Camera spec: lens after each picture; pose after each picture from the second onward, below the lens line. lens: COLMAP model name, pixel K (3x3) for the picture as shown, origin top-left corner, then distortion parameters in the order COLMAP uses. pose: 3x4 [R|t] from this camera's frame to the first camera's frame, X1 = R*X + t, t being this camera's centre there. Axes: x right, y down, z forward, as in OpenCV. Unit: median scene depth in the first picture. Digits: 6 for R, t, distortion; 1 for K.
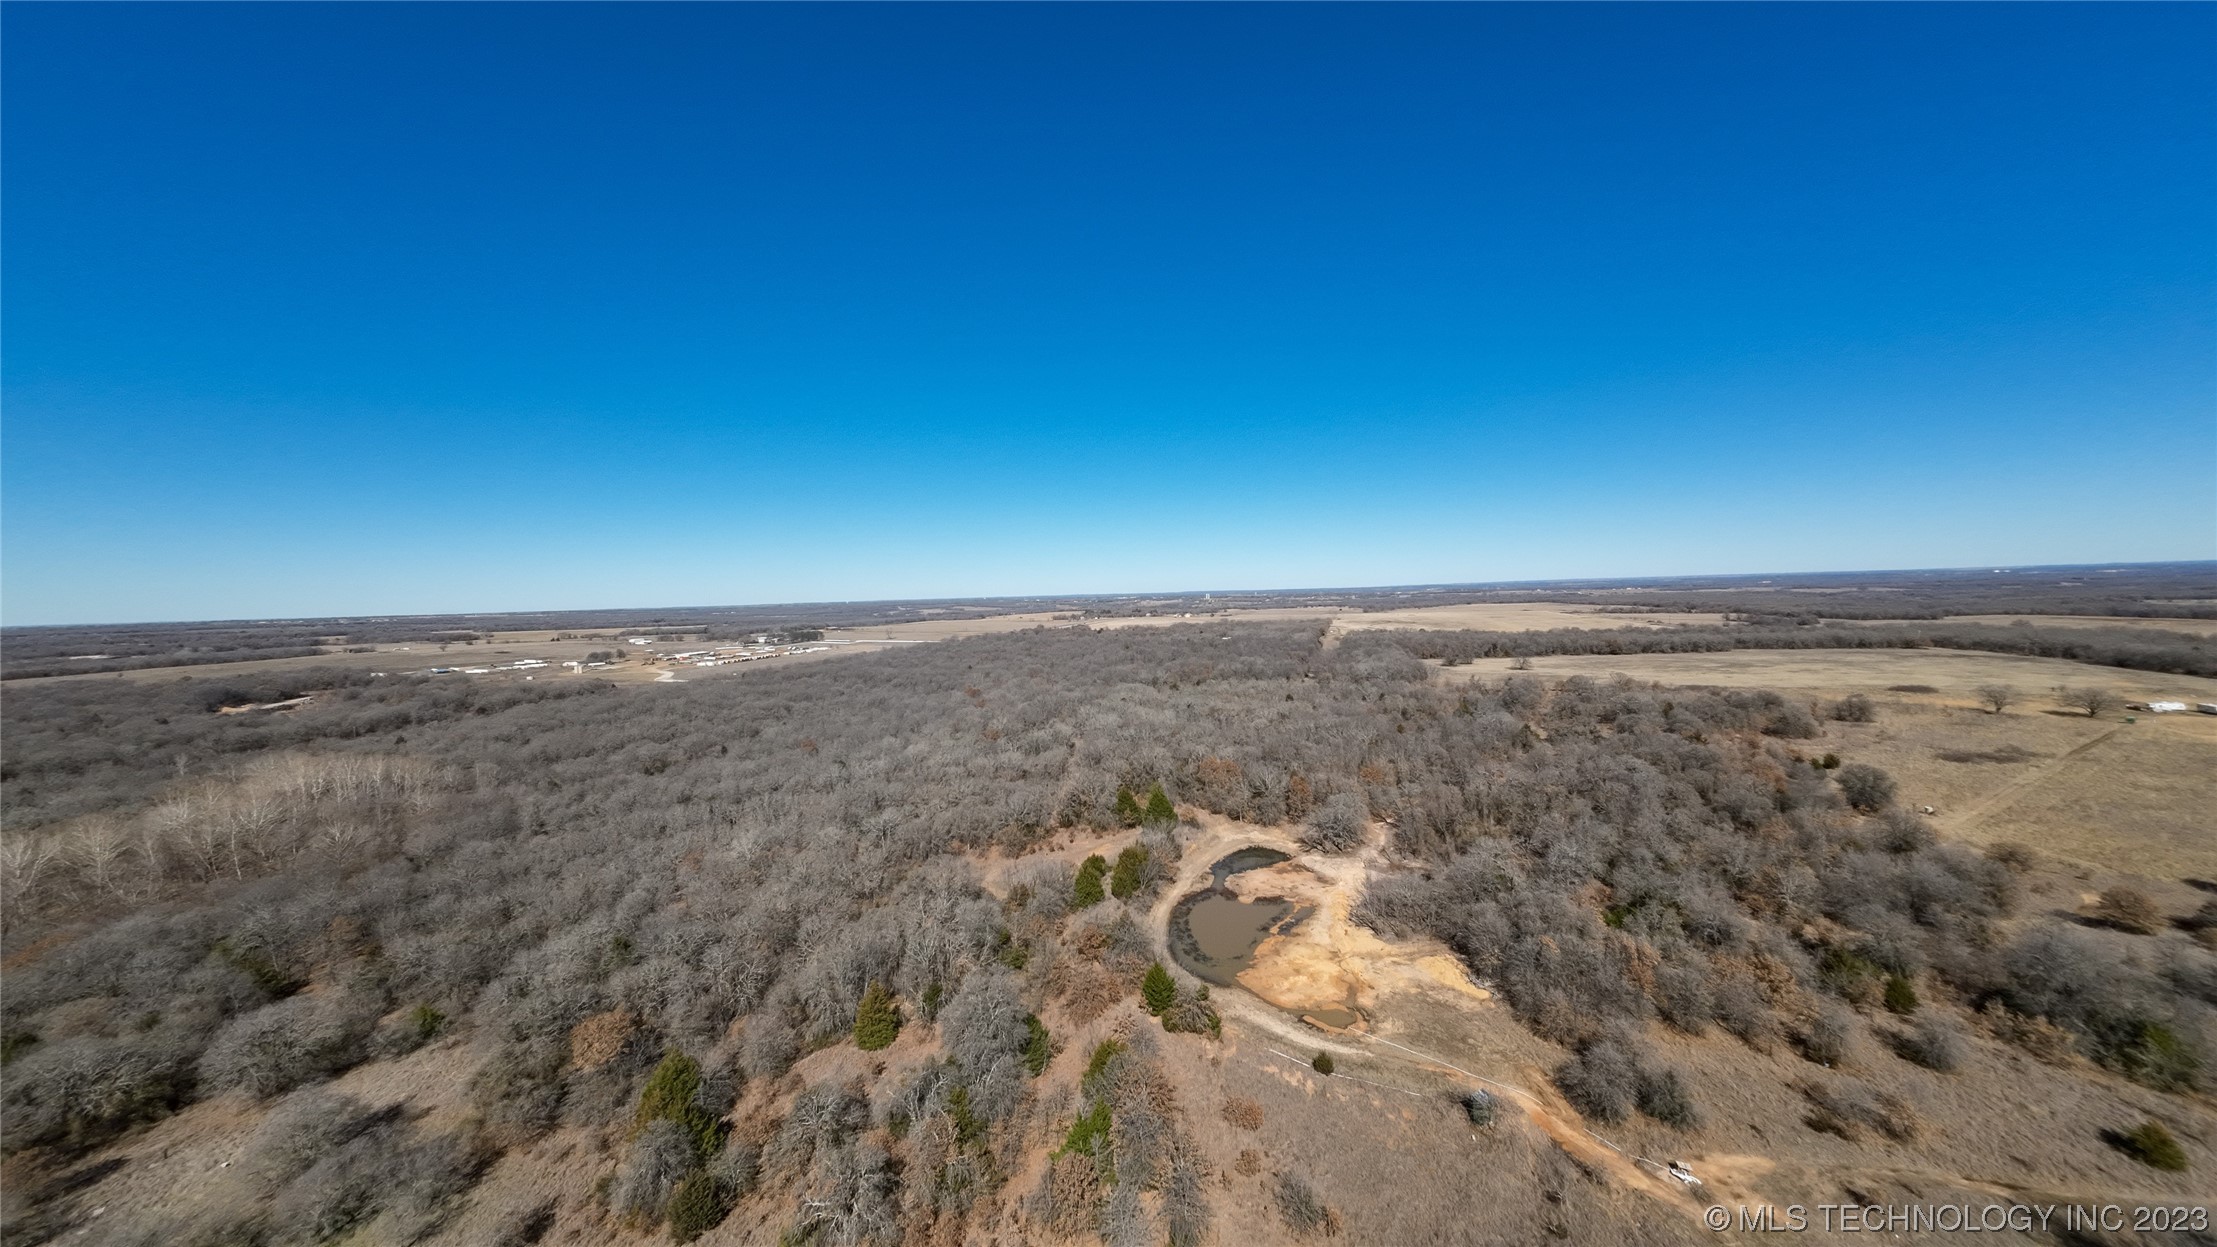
lens RADIAL K [[743.7, 0, 1102.7], [0, 743.7, 618.0], [0, 0, 1]] dist [-0.001227, -0.000162]
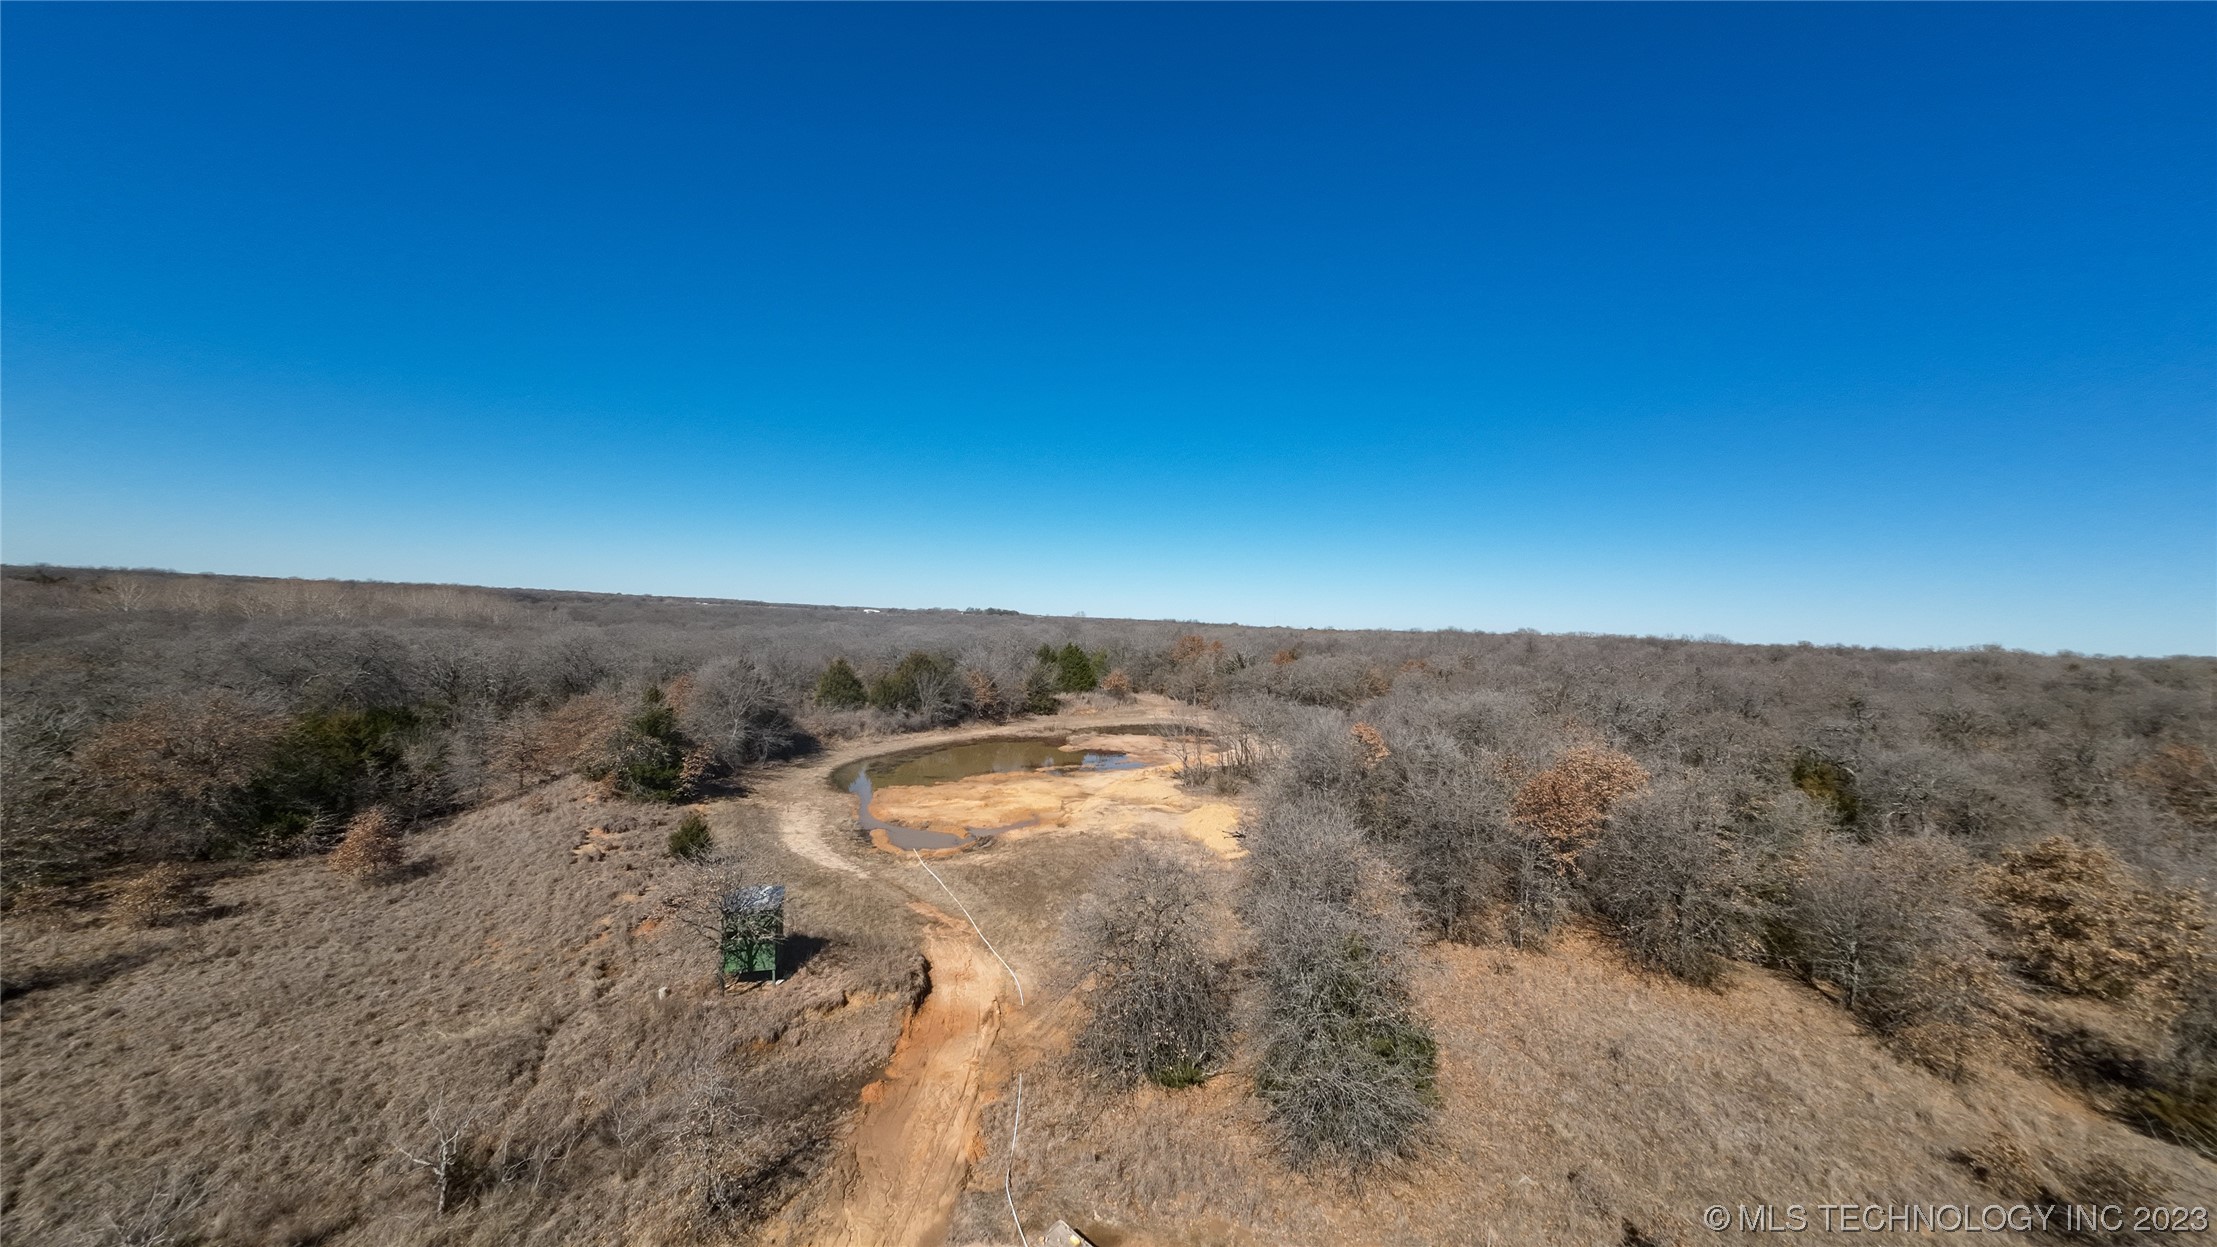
lens RADIAL K [[743.7, 0, 1102.7], [0, 743.7, 618.0], [0, 0, 1]] dist [-0.001227, -0.000162]
pose [[0.944064, 0.078065, -0.320388, 0.627816], [-0.090022, 0.995682, -0.022657, 0.421386], [0.317236, 0.050232, 0.947016, 0.597709]]
